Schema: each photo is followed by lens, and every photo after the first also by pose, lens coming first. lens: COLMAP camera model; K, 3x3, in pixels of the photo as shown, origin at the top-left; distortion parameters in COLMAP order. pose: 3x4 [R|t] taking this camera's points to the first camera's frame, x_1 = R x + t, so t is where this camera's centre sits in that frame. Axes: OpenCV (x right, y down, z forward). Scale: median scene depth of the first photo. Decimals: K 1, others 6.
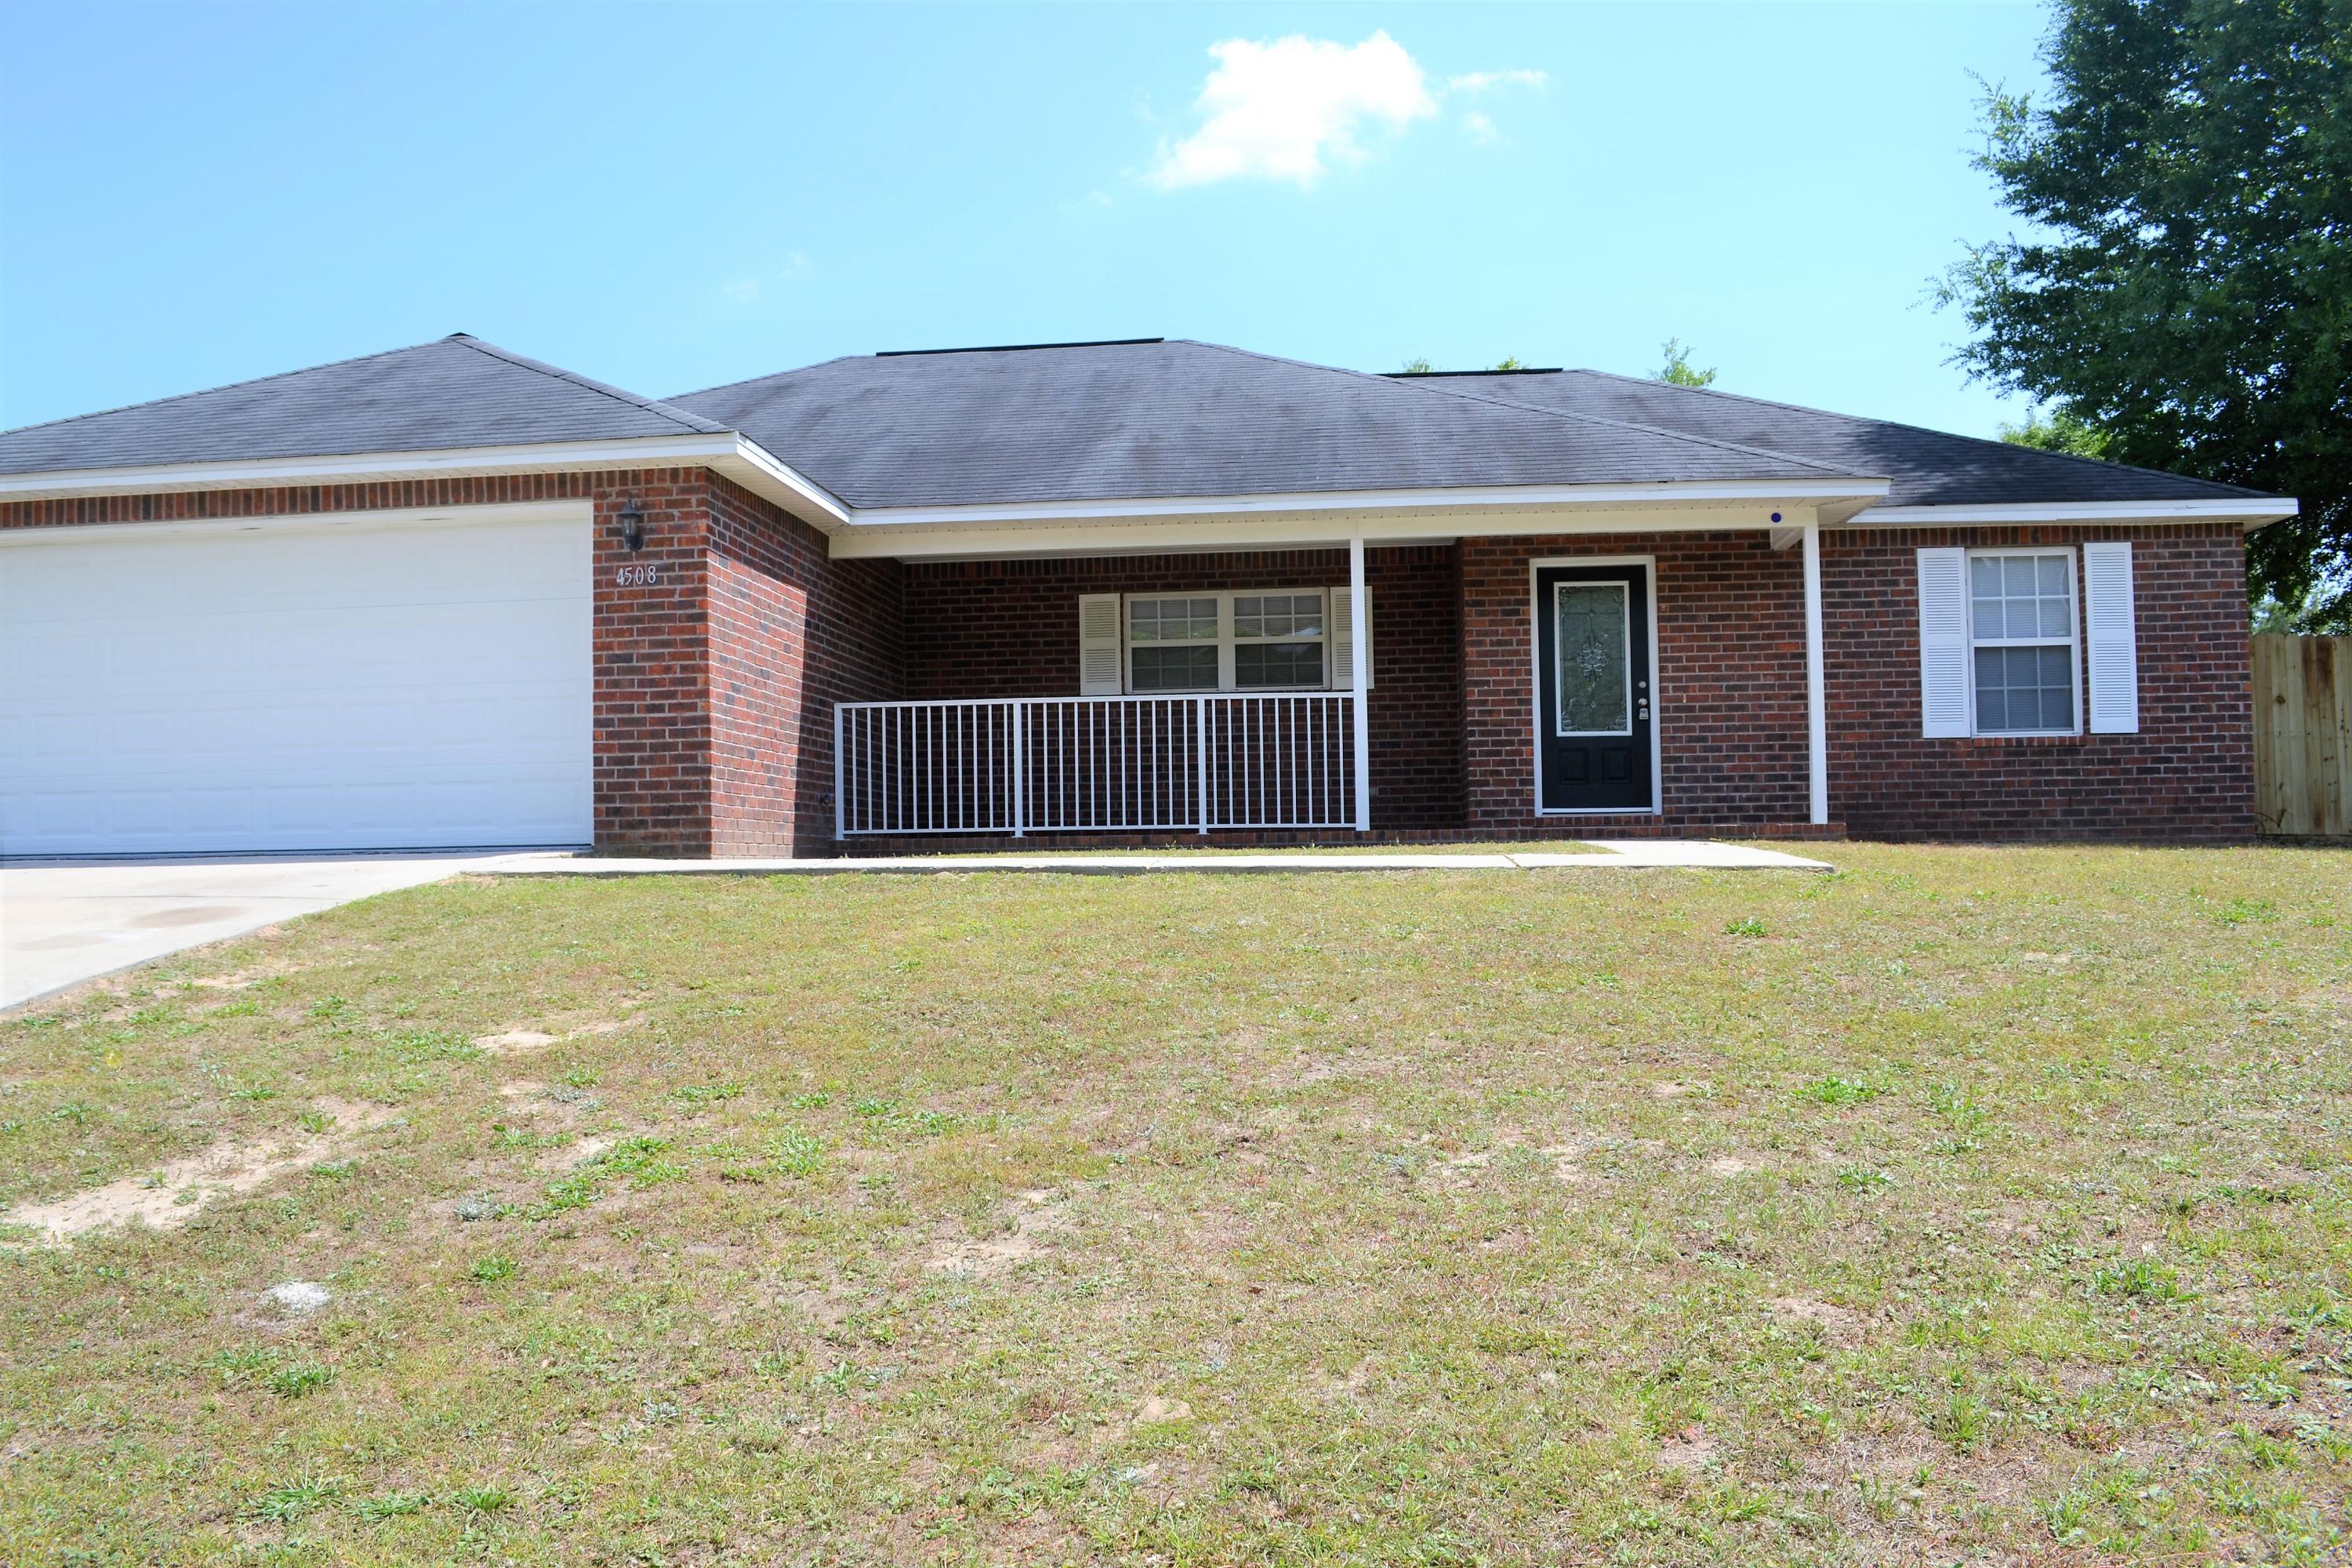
lens RADIAL K [[1880.0, 0, 1149.8], [0, 1880.0, 788.9], [0, 0, 1]] dist [-0.081610, 0.003304]
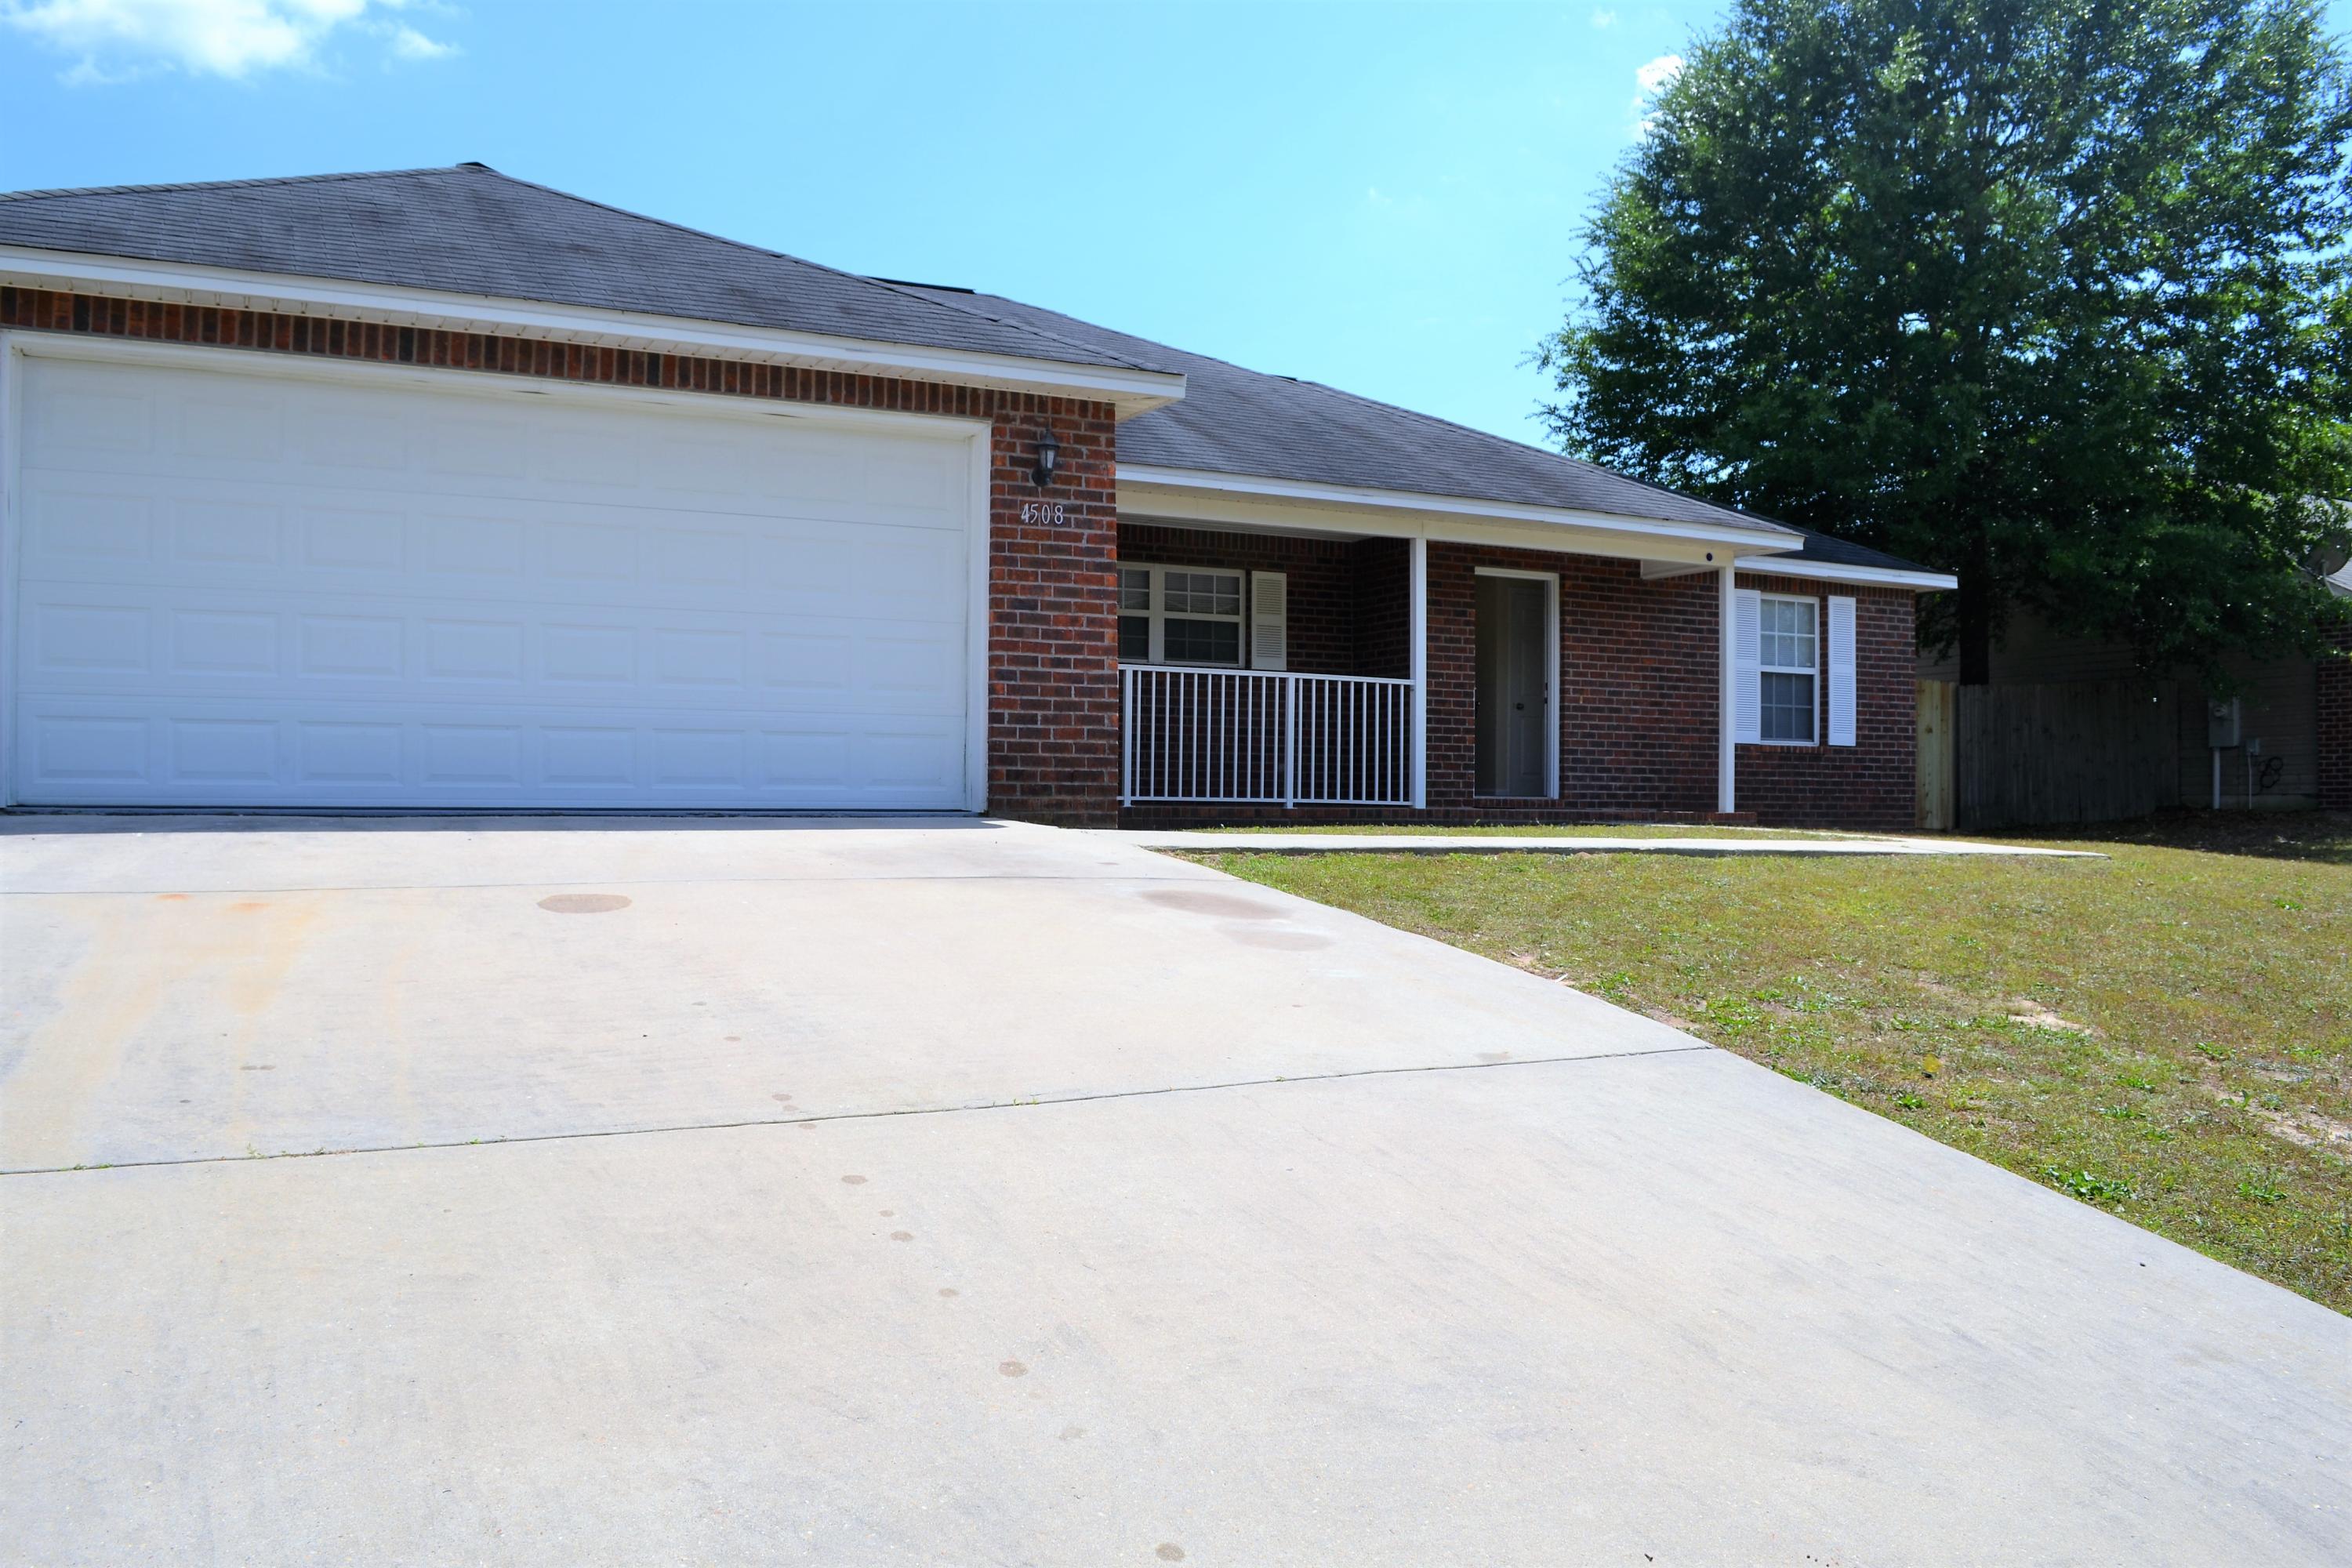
lens RADIAL K [[1880.0, 0, 1149.8], [0, 1880.0, 788.9], [0, 0, 1]] dist [-0.081610, 0.003304]
pose [[0.840368, 0.028112, 0.541286, -0.573942], [-0.040831, 0.999100, 0.011504, 0.004555], [-0.540475, -0.031769, 0.840760, 0.165858]]
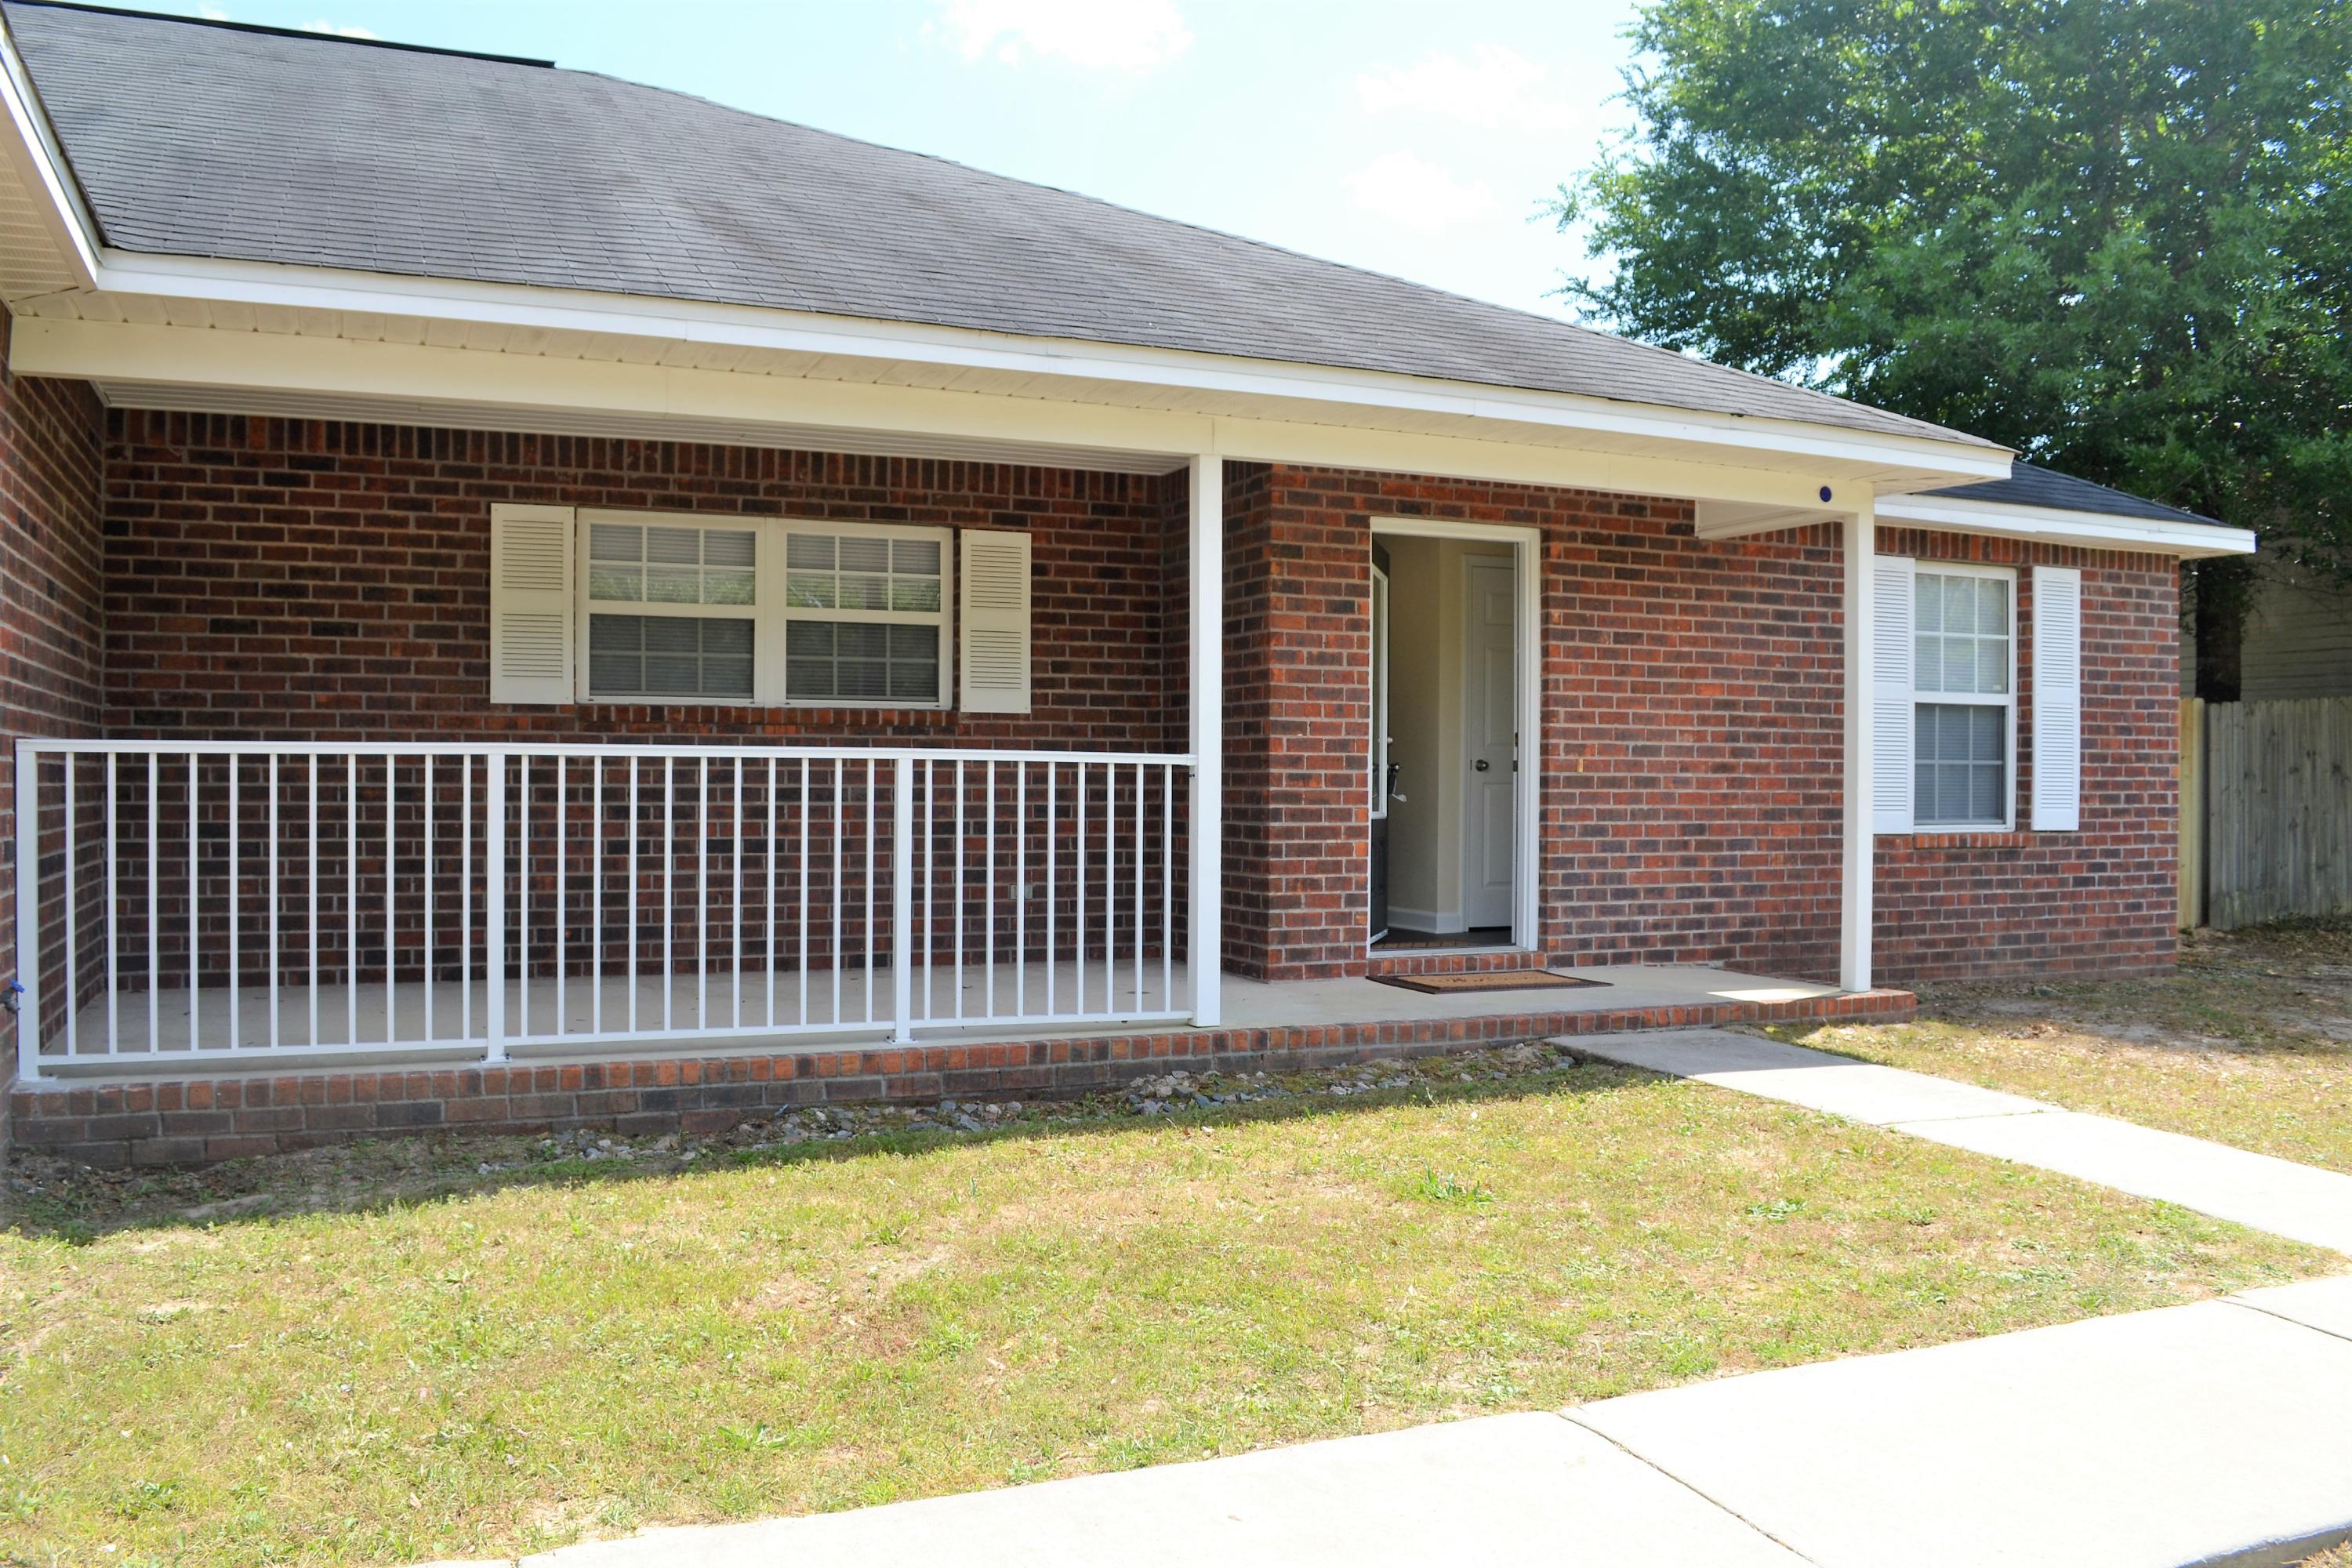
lens RADIAL K [[1879.7, 0, 1151.1], [0, 1879.7, 797.9], [0, 0, 1]] dist [-0.081556, 0.001728]
pose [[0.865821, 0.014372, 0.500147, -0.150614], [-0.037573, 0.998633, 0.036347, -0.055393], [-0.498941, -0.050262, 0.865177, 0.537061]]
